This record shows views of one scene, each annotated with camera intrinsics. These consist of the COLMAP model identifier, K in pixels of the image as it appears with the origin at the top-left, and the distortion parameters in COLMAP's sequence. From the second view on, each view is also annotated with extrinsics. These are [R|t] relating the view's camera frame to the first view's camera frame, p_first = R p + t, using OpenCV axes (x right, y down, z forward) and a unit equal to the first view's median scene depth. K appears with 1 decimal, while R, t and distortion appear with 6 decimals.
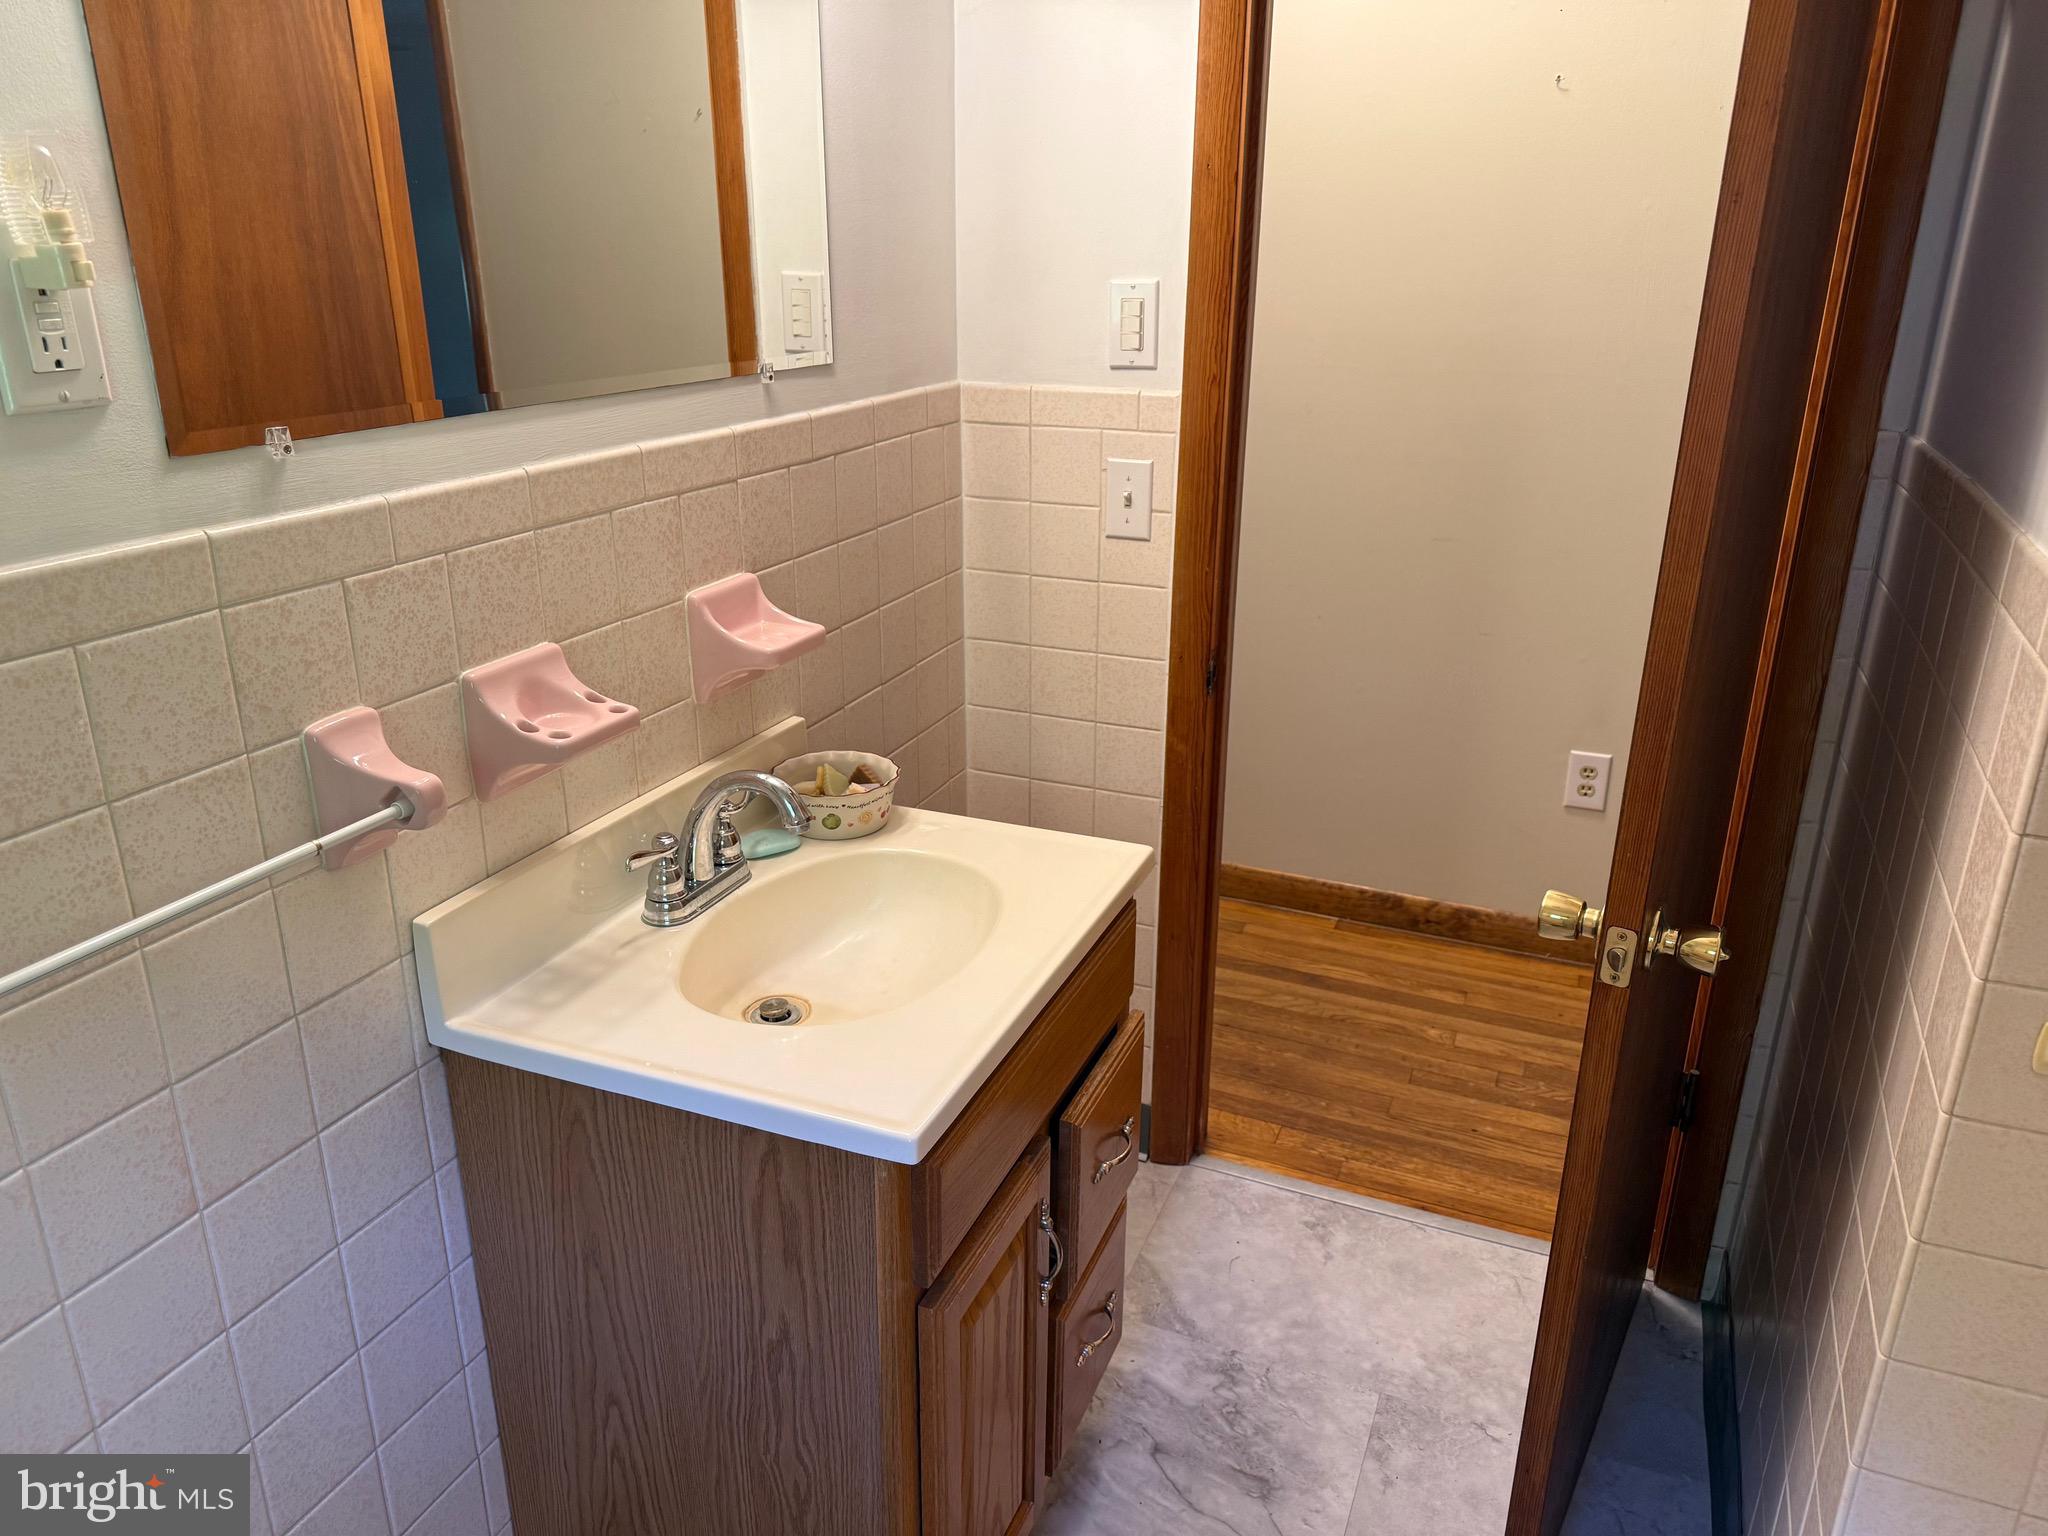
lens RADIAL K [[1469.1, 0, 1023.0], [0, 1469.1, 769.4], [0, 0, 1]] dist [0.038964, -0.042813]
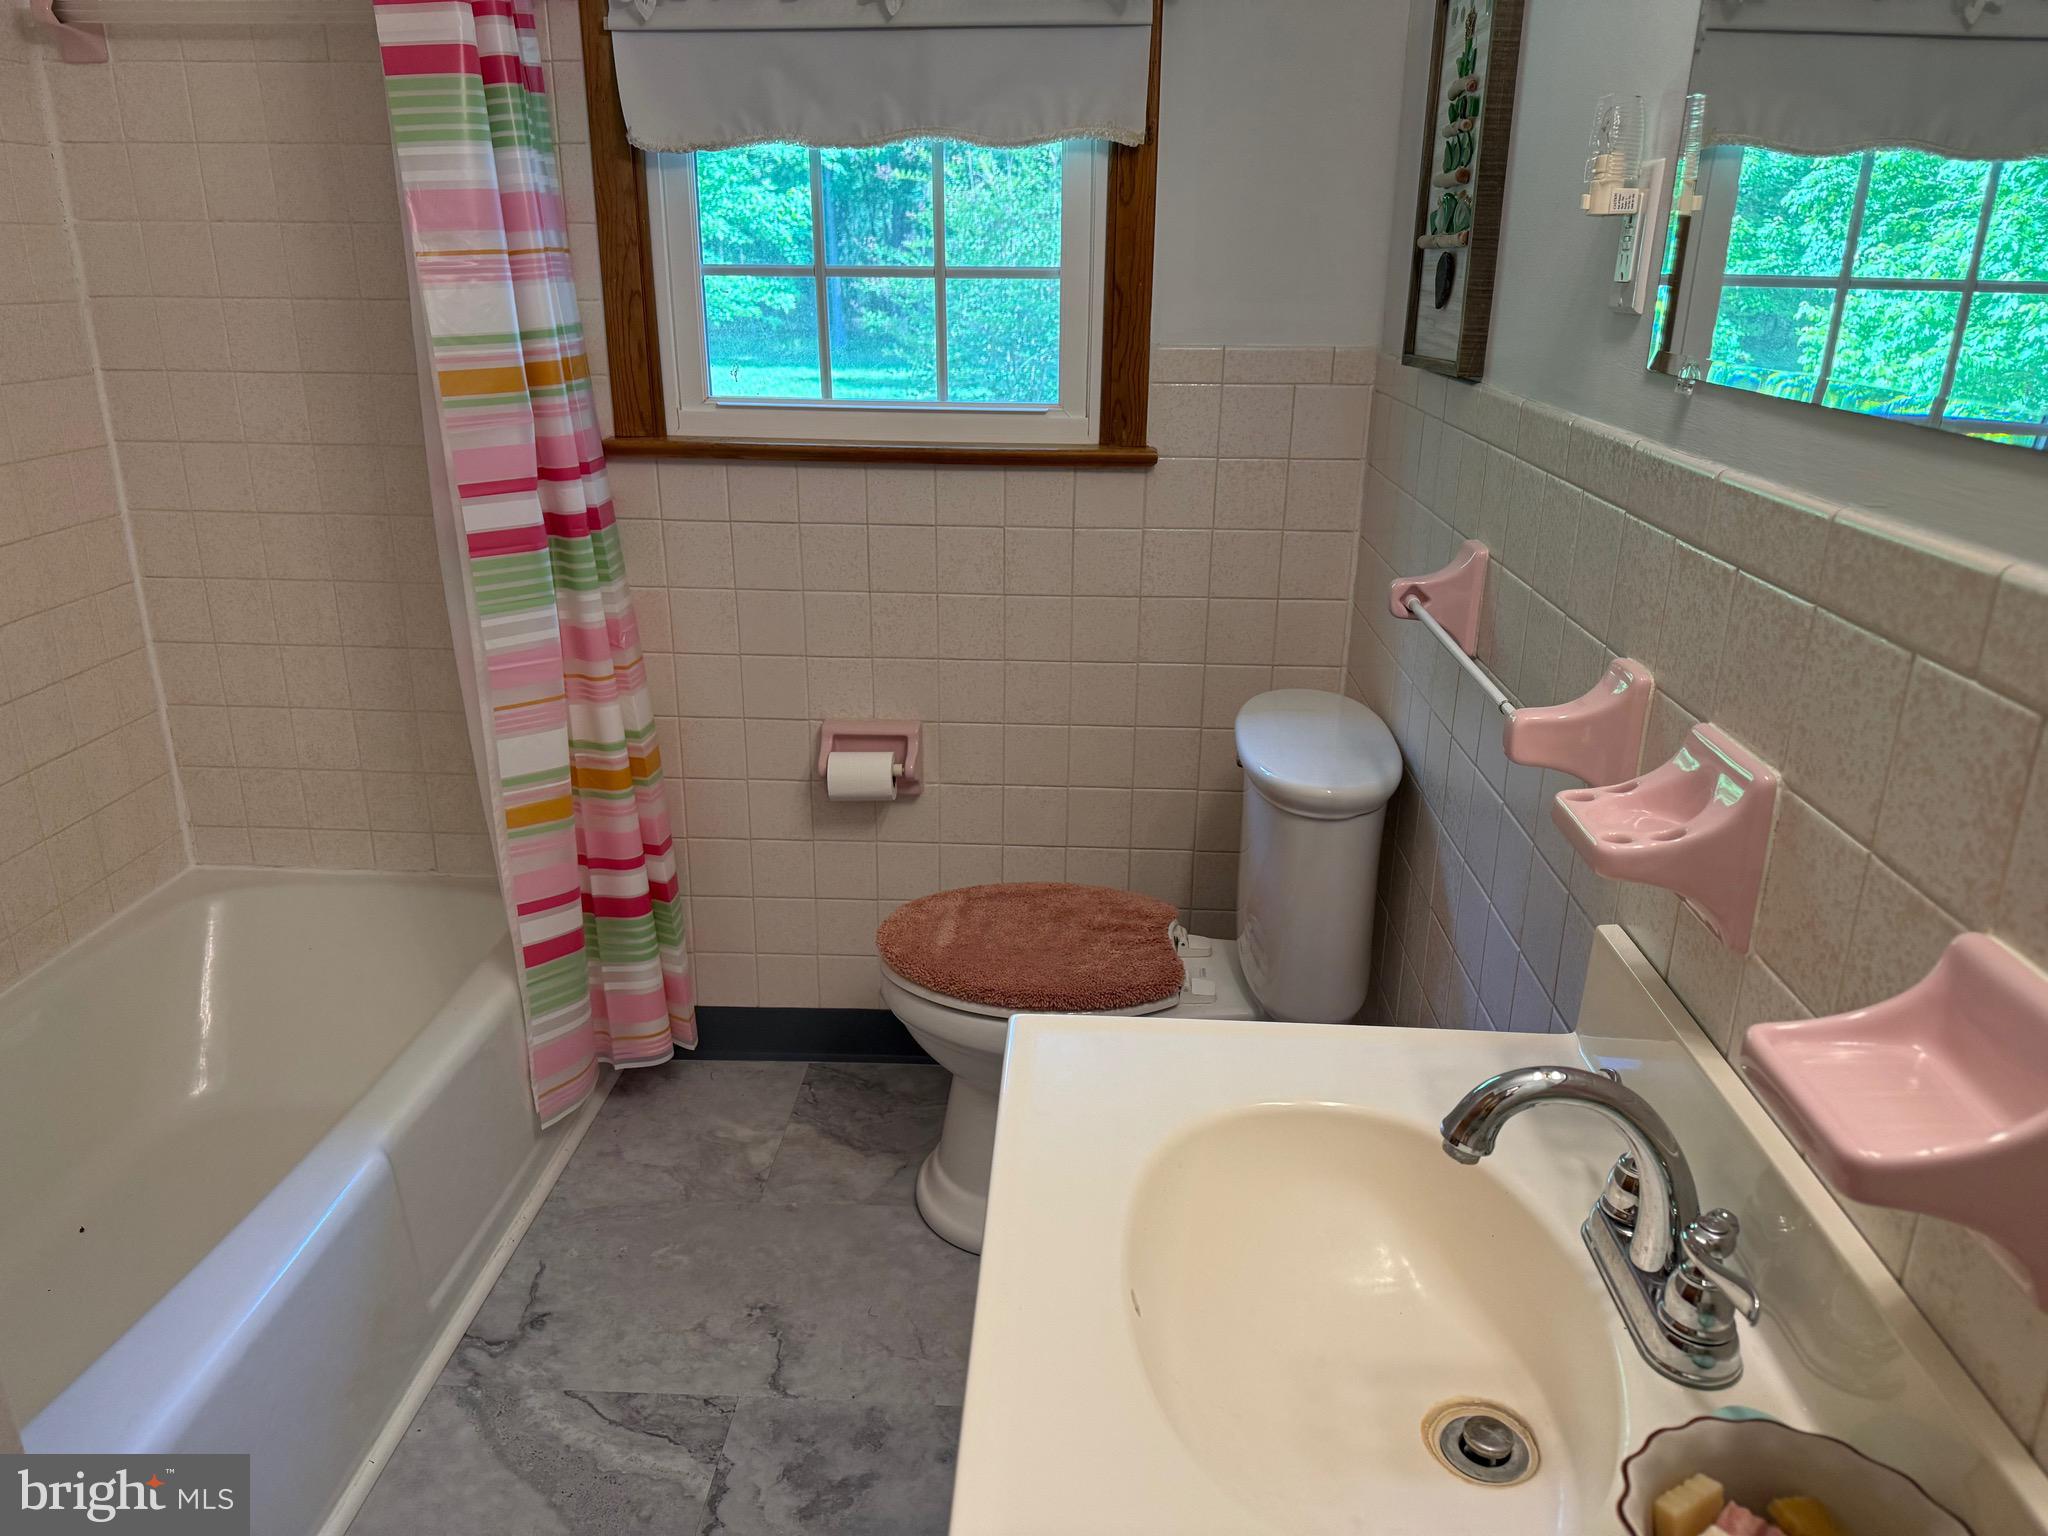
lens RADIAL K [[1469.1, 0, 1023.0], [0, 1469.1, 769.4], [0, 0, 1]] dist [0.038964, -0.042813]
pose [[-0.935012, 0.103858, -0.339065, 0.214637], [-0.136227, 0.777587, 0.613842, -0.456569], [0.327405, 0.620139, -0.712905, 1.399104]]
